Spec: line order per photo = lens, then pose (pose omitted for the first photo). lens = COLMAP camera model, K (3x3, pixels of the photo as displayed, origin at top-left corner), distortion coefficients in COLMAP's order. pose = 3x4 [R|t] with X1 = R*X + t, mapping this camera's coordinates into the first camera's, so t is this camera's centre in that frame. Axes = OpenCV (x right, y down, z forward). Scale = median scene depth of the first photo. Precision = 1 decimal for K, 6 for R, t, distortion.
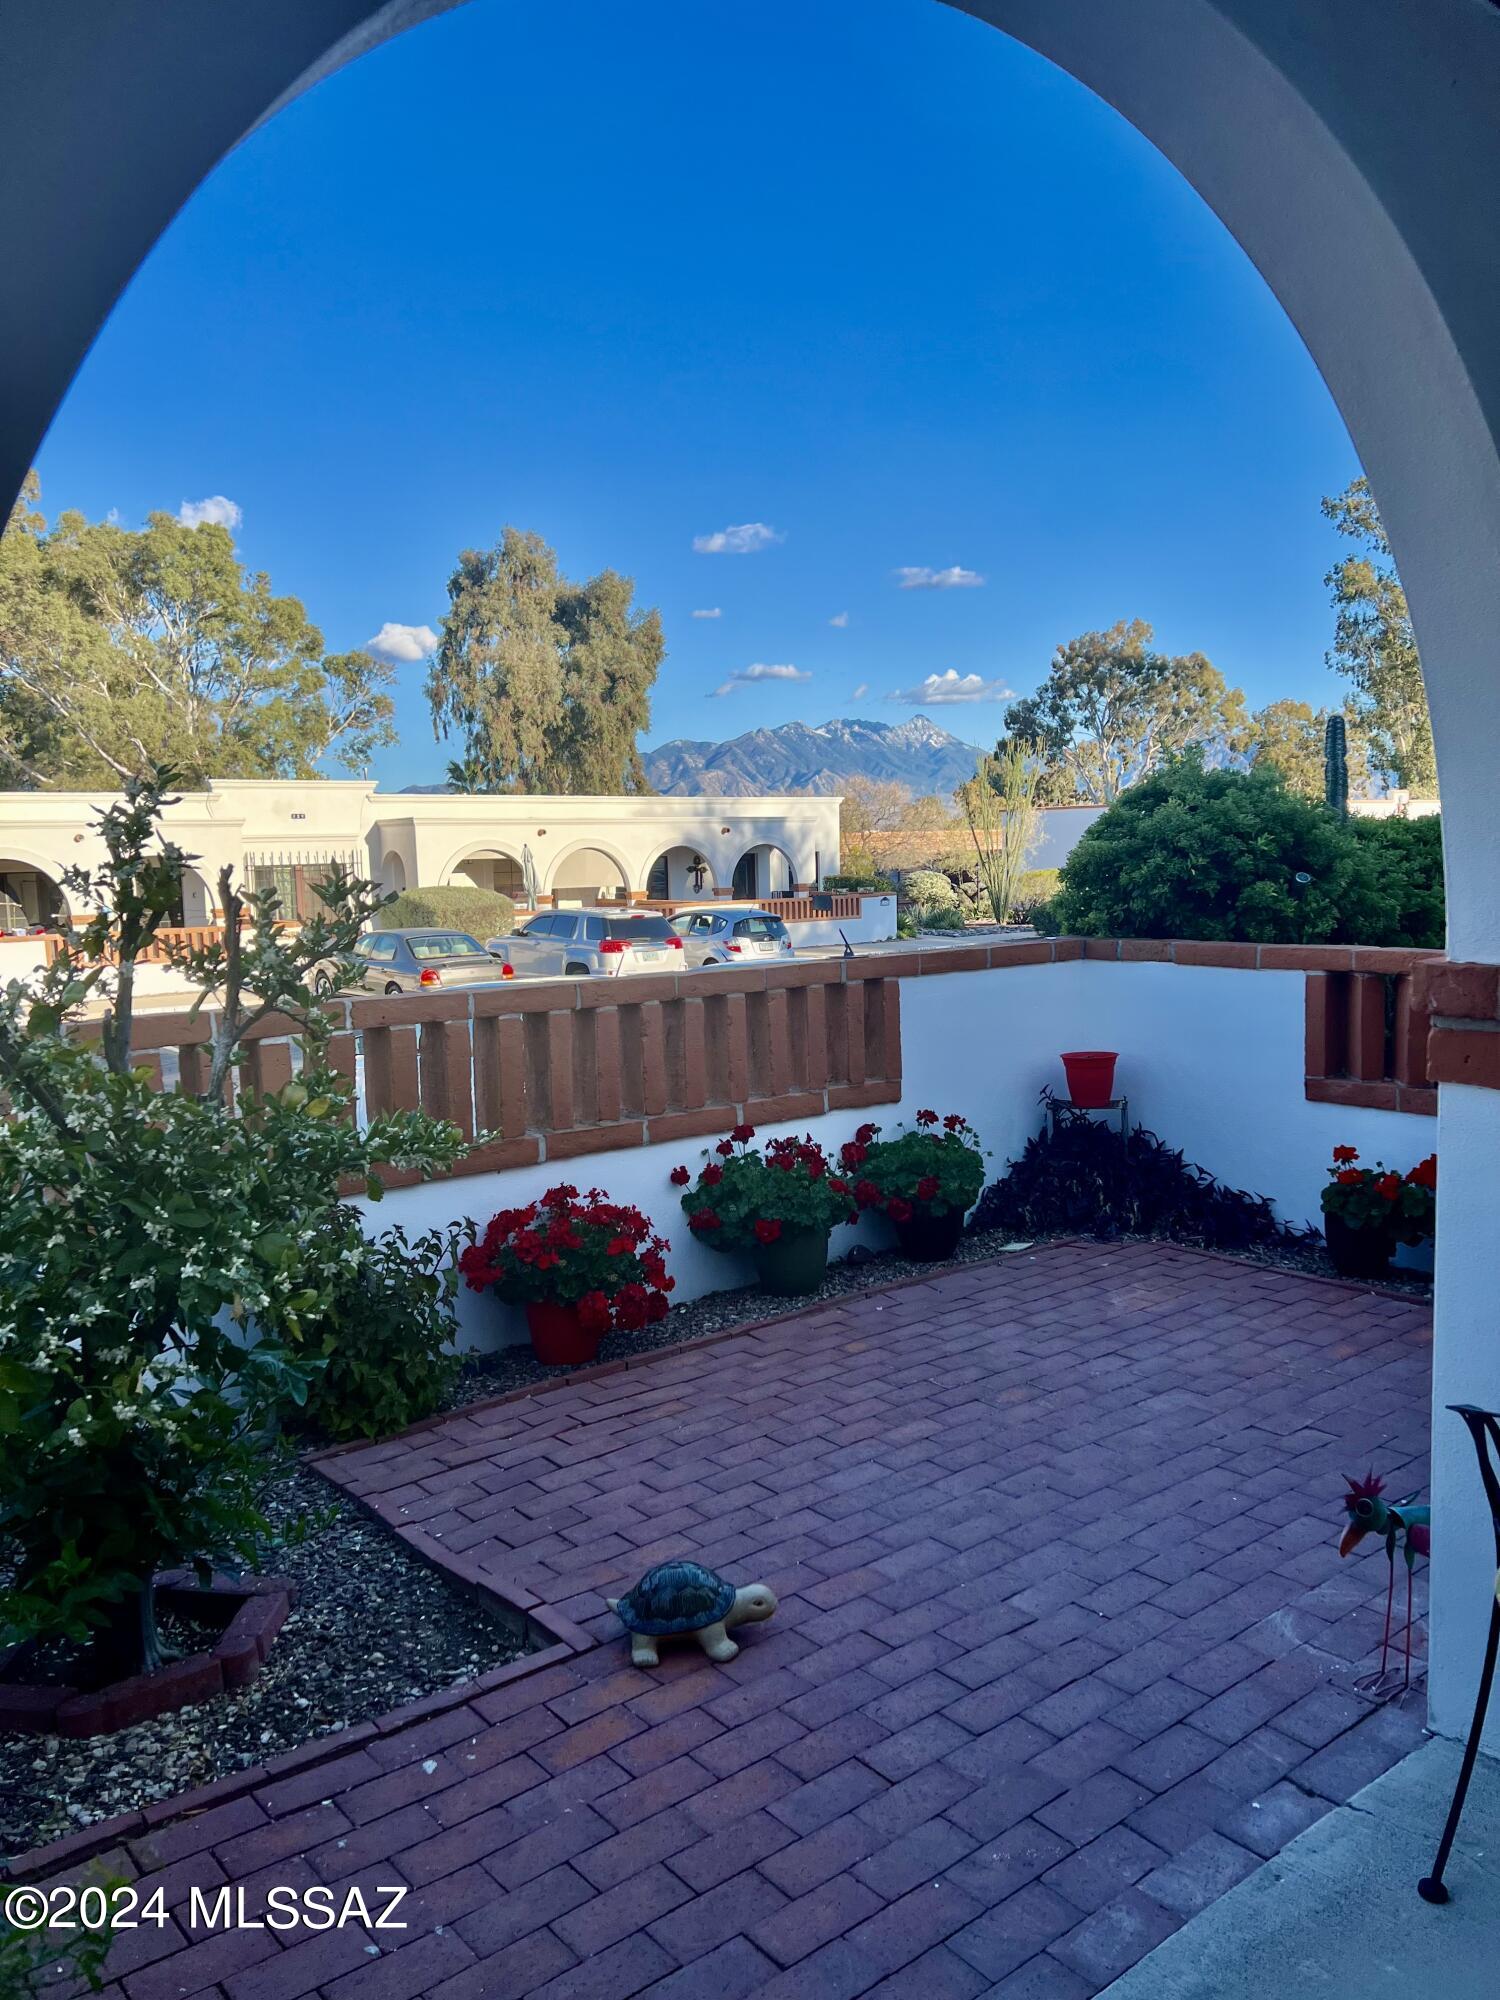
lens RADIAL K [[1501.2, 0, 739.9], [0, 1501.2, 1047.8], [0, 0, 1]] dist [0.032105, -0.024903]
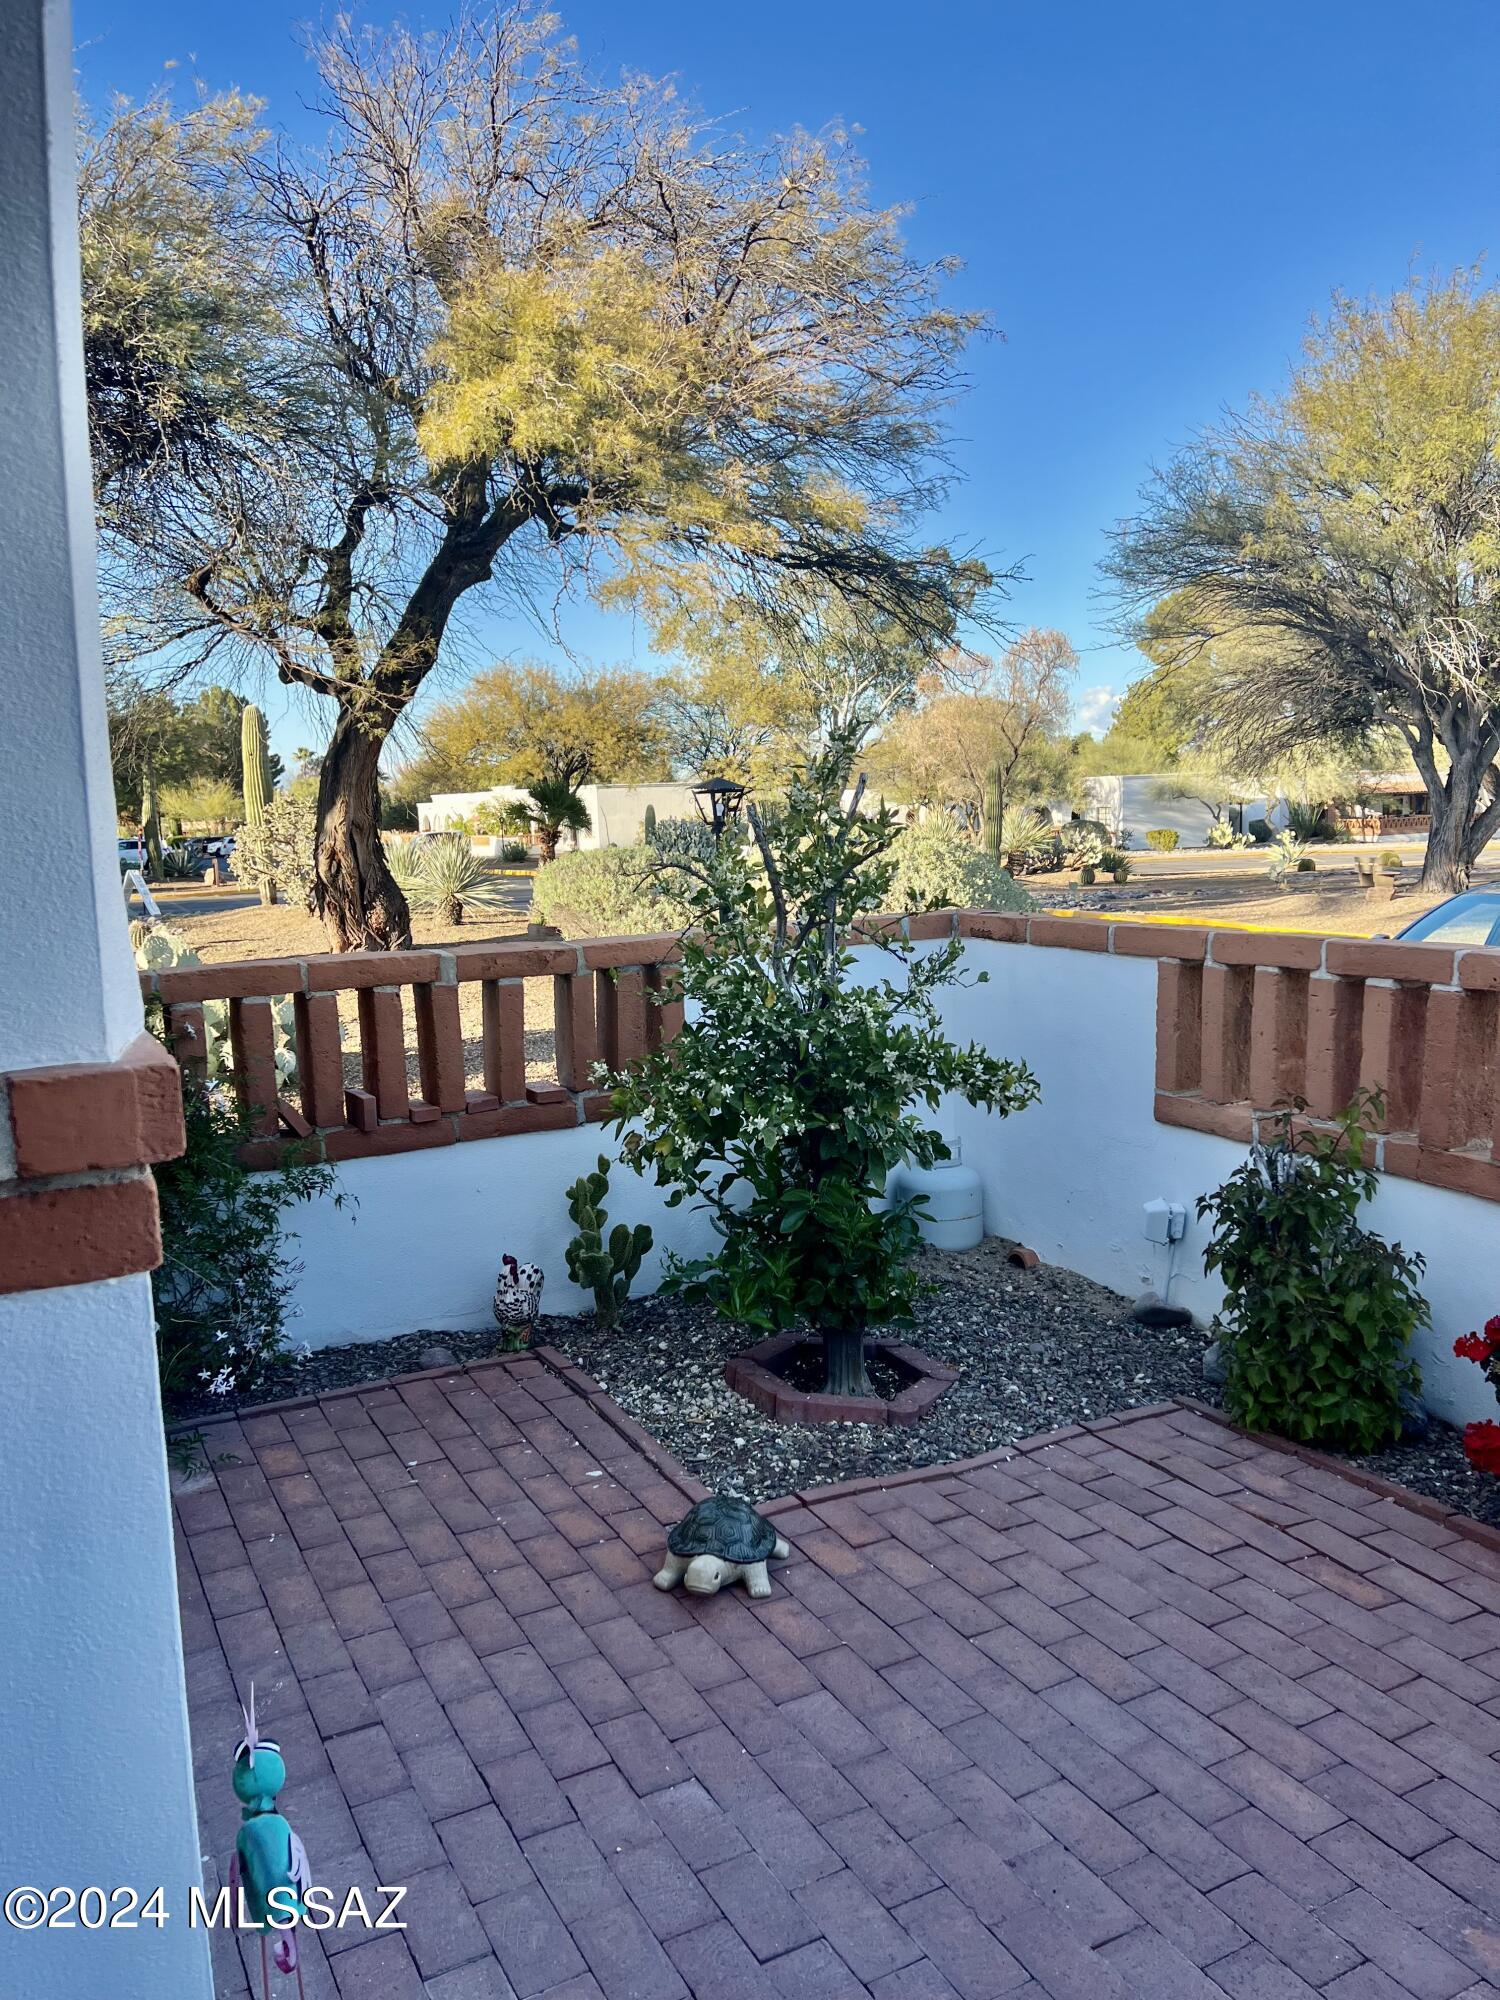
lens RADIAL K [[1501.2, 0, 763.3], [0, 1501.2, 994.0], [0, 0, 1]] dist [0.032105, -0.024903]
pose [[-0.174616, 0.159021, -0.971711, 0.058261], [-0.091244, 0.980013, 0.176776, -0.011538], [0.980400, 0.119531, -0.156616, 0.074938]]
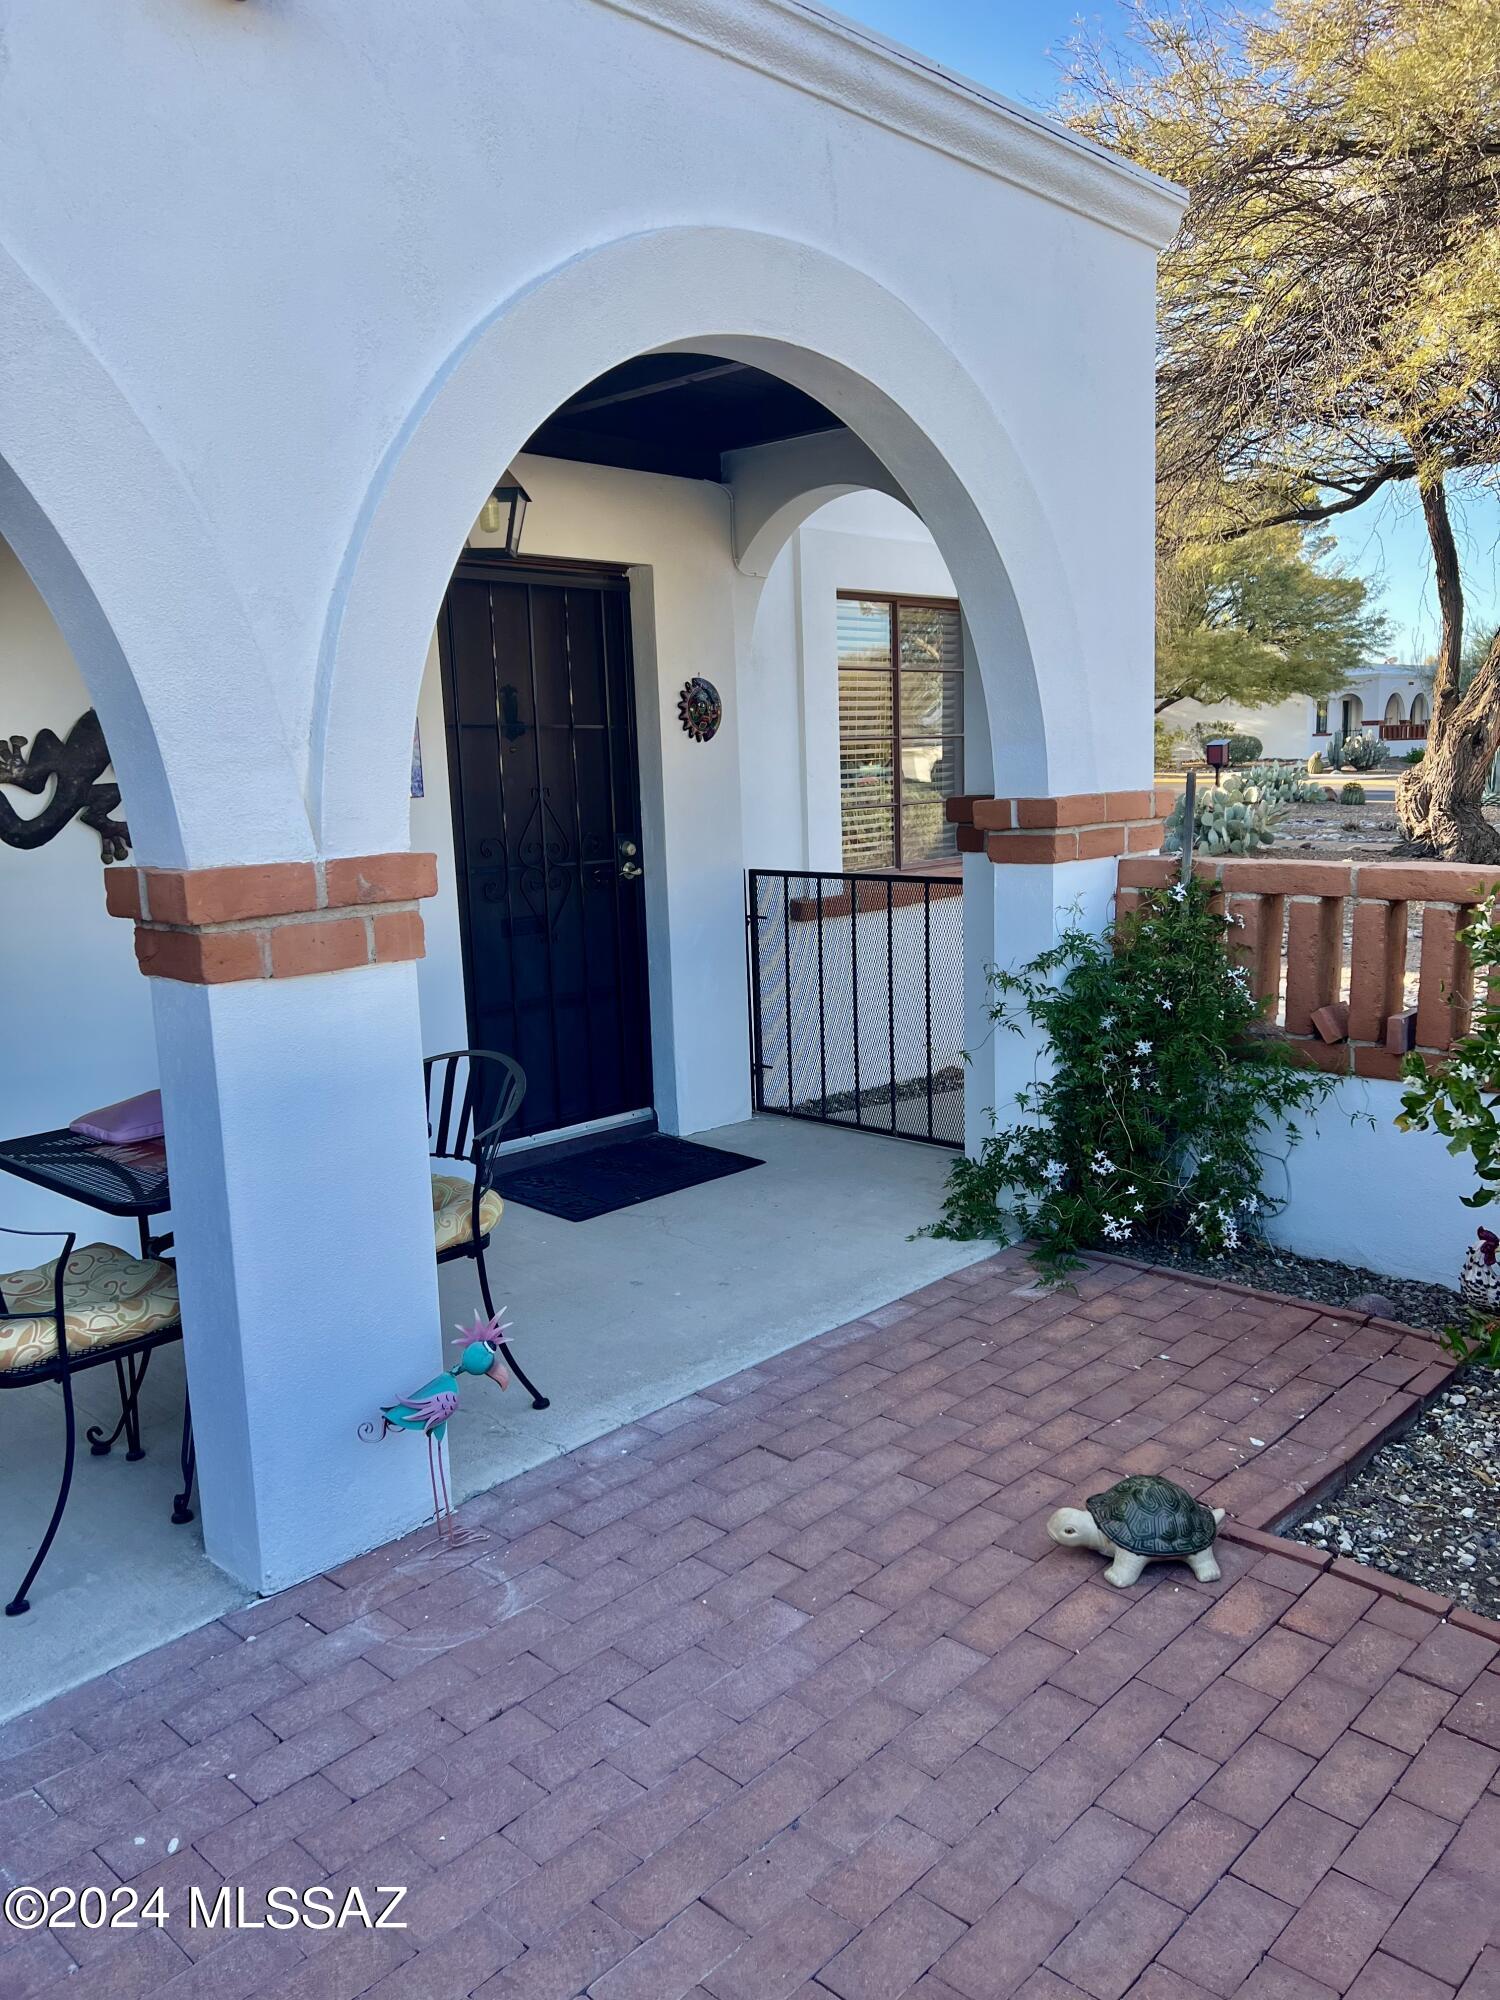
lens RADIAL K [[1501.2, 0, 741.6], [0, 1501.2, 998.0], [0, 0, 1]] dist [0.032105, -0.024903]
pose [[-0.987483, 0.084713, -0.133044, 0.020207], [0.041988, 0.954273, 0.295972, -0.015211], [0.152033, 0.286681, -0.945886, 0.115314]]
